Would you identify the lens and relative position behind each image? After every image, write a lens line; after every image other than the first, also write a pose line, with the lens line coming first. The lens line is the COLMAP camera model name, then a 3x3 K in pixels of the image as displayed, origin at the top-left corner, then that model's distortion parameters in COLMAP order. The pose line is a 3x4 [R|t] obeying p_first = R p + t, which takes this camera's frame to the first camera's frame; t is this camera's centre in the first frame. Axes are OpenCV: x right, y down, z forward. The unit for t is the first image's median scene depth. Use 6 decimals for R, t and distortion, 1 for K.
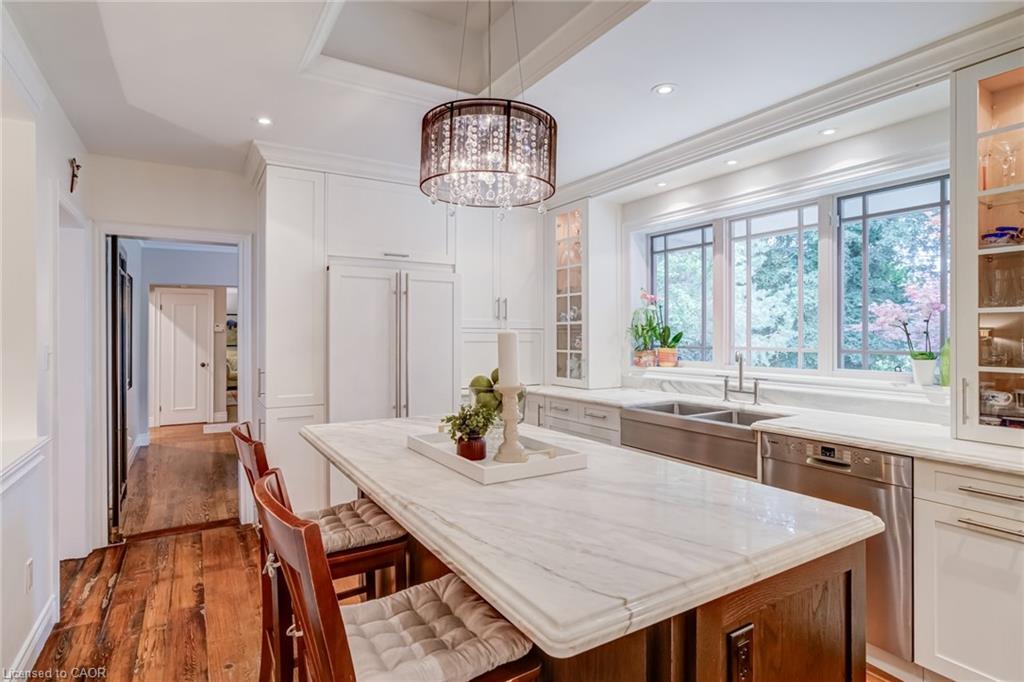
lens RADIAL K [[525.5, 0, 513.4], [0, 525.5, 339.7], [0, 0, 1]] dist [-0.031168, 0.012770]
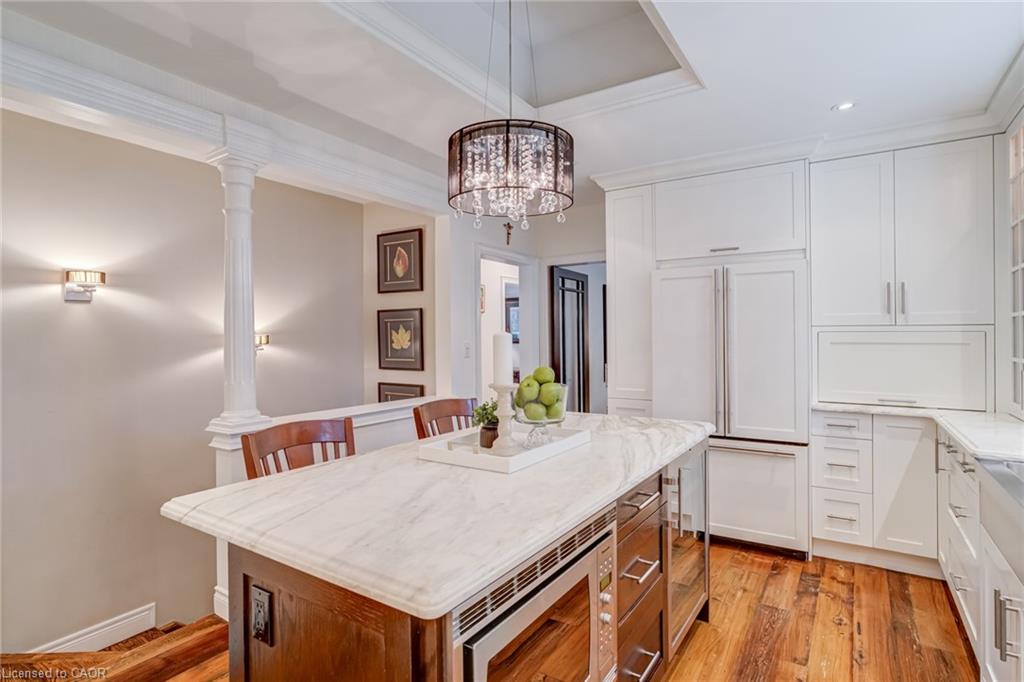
lens RADIAL K [[525.5, 0, 514.6], [0, 525.5, 338.5], [0, 0, 1]] dist [-0.031168, 0.012770]
pose [[0.433326, 0.001133, -0.901237, 0.487649], [-0.000286, 0.999999, 0.001120, -0.004271], [0.901237, -0.000228, 0.433326, 0.280158]]
